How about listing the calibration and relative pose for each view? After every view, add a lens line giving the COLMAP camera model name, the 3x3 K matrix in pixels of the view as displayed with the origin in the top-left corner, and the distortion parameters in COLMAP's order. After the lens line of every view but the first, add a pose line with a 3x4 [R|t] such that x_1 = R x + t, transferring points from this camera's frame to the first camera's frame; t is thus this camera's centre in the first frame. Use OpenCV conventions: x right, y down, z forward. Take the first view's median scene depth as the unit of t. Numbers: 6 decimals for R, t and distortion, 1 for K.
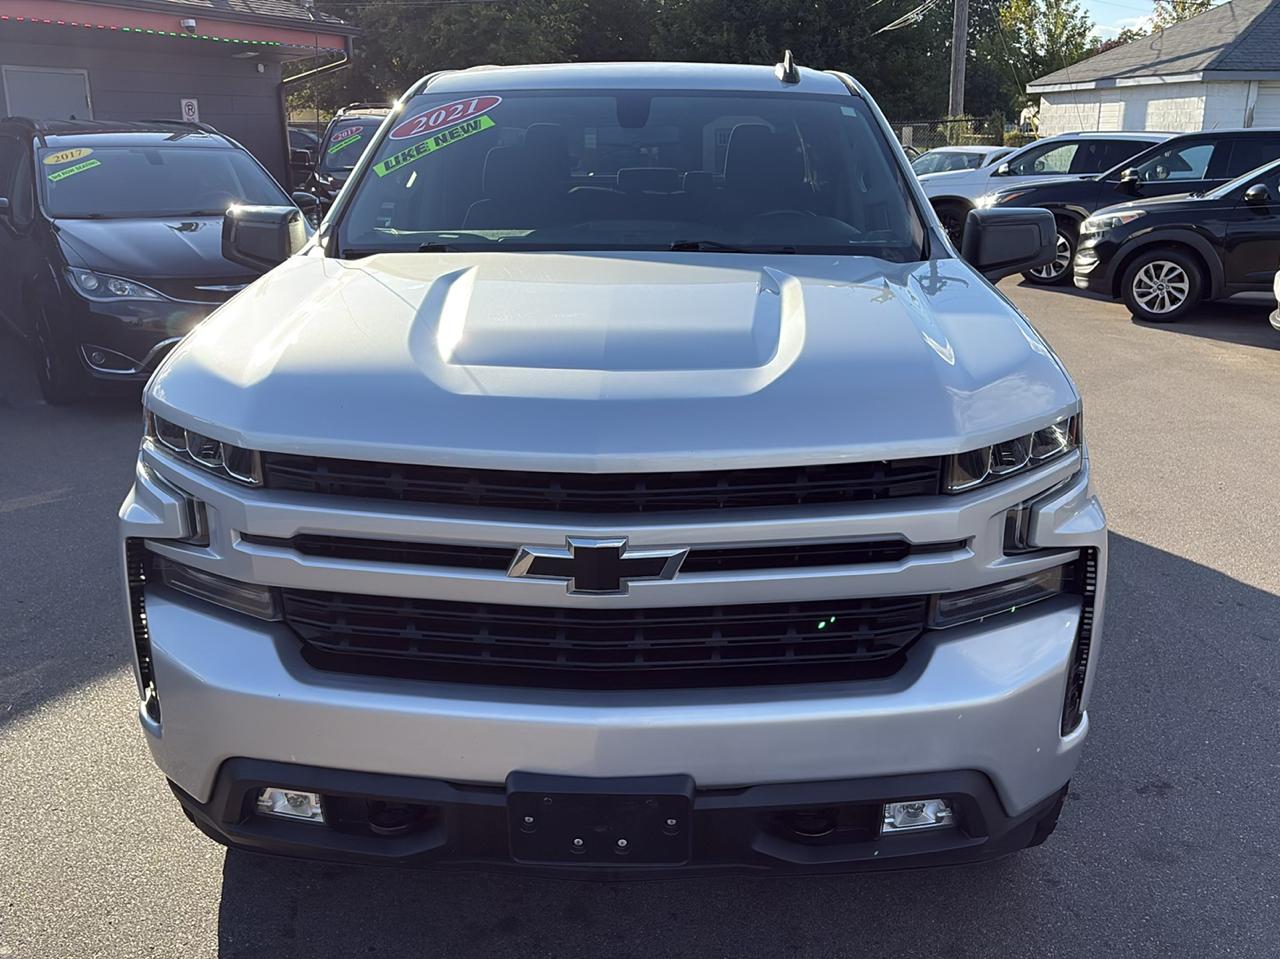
lens RADIAL K [[1229.2, 0, 640.0], [0, 1229.2, 479.5], [0, 0, 1]] dist [0.021032, 0.009302]
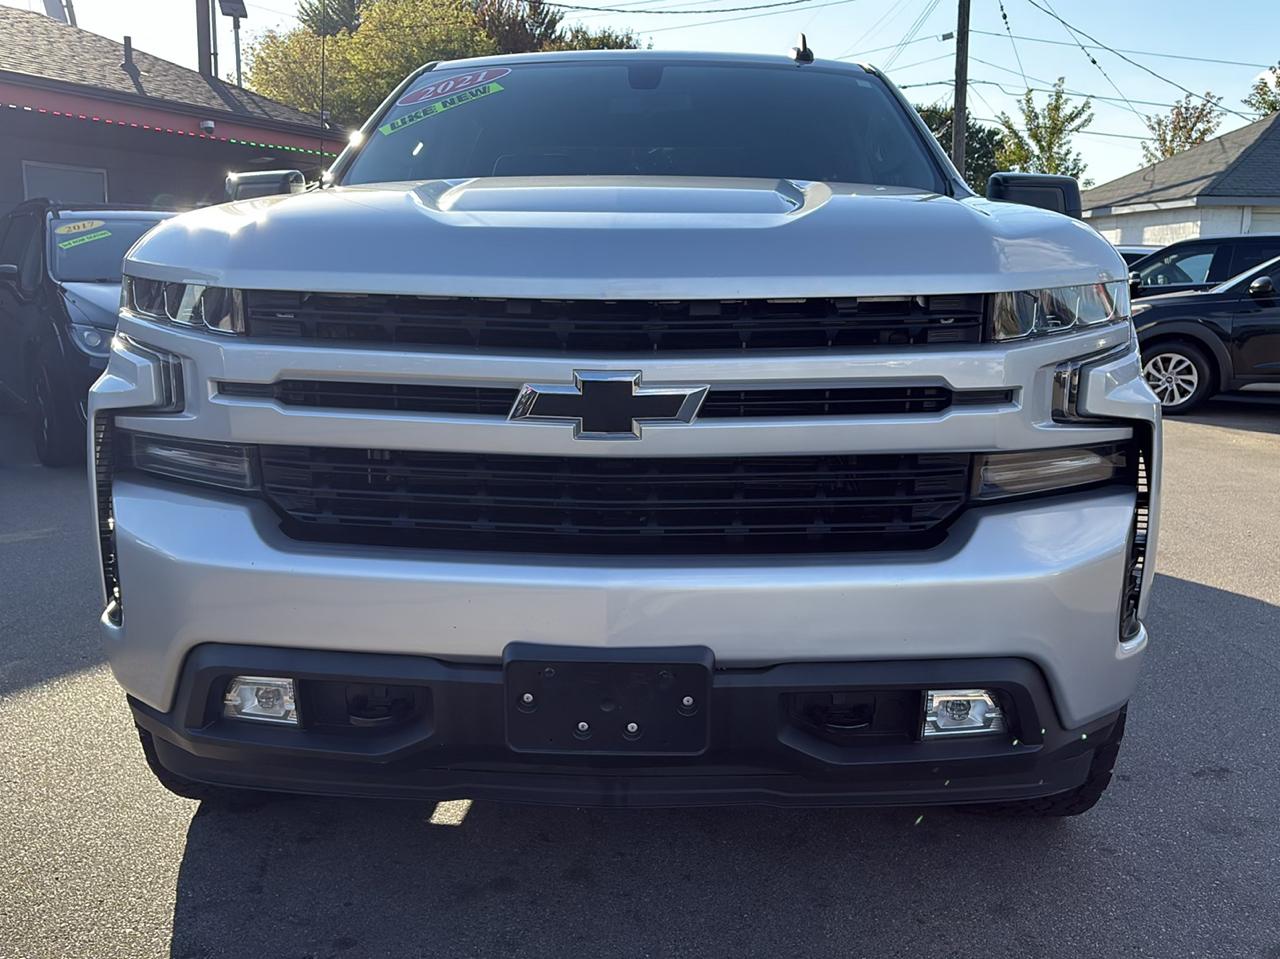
lens RADIAL K [[1229.2, 0, 640.0], [0, 1229.2, 479.5], [0, 0, 1]] dist [0.021032, 0.009302]
pose [[0.999975, 0.006207, -0.003300, -0.005024], [-0.006549, 0.993177, -0.116436, 0.157654], [0.002555, 0.116455, 0.993193, 0.071957]]
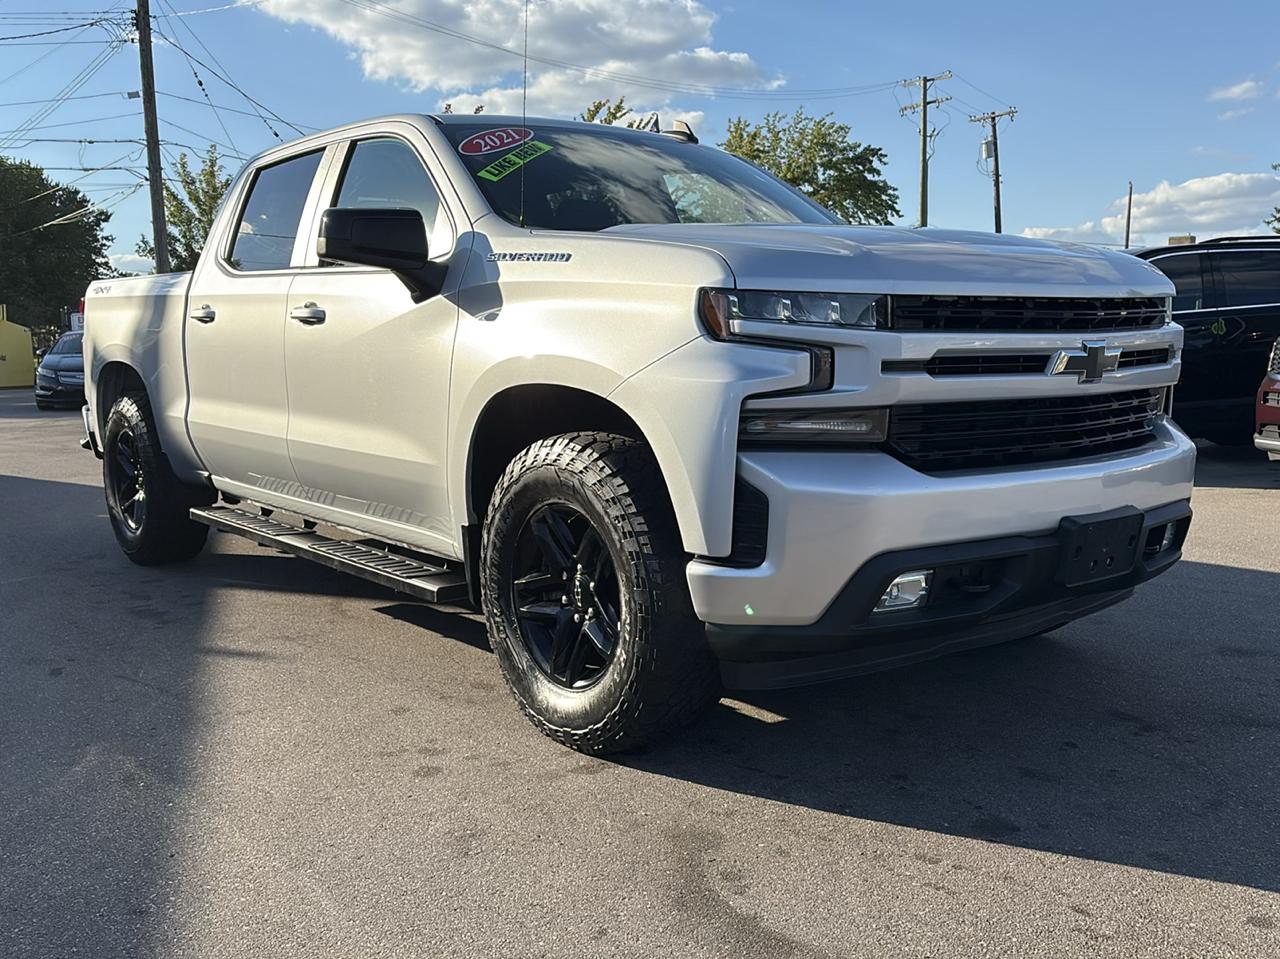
lens RADIAL K [[1229.2, 0, 640.0], [0, 1229.2, 479.5], [0, 0, 1]] dist [0.021032, 0.009302]
pose [[0.761107, -0.089792, 0.642381, -0.966753], [0.196690, 0.975689, -0.096661, 0.167753], [-0.618085, 0.199919, 0.760265, 0.158361]]
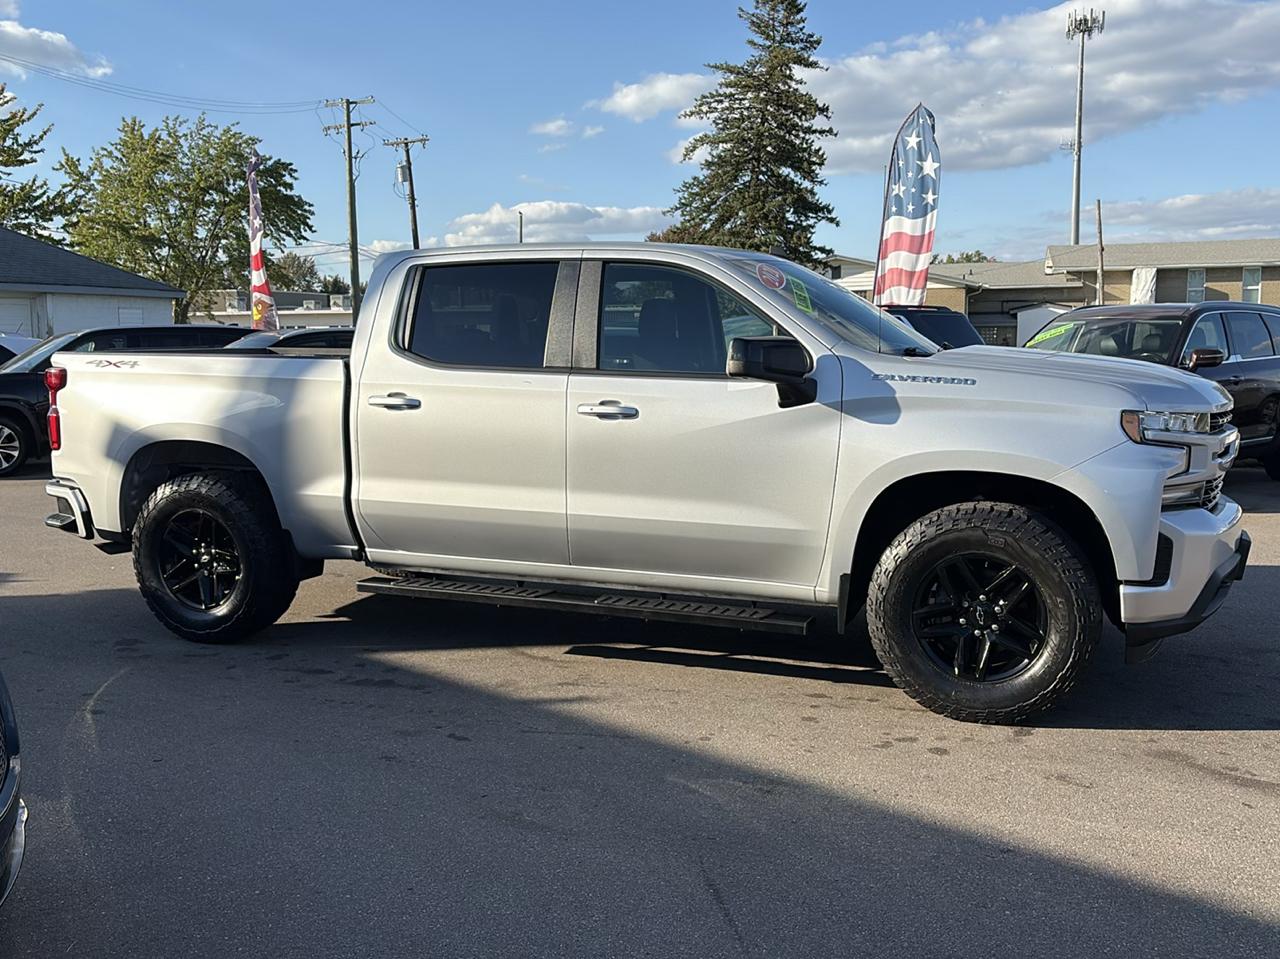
lens RADIAL K [[1229.2, 0, 640.0], [0, 1229.2, 479.5], [0, 0, 1]] dist [0.021032, 0.009302]
pose [[0.350504, -0.114002, 0.929597, -1.896533], [0.269621, 0.962827, 0.016417, -0.154783], [-0.896912, 0.244885, 0.368212, 0.802915]]
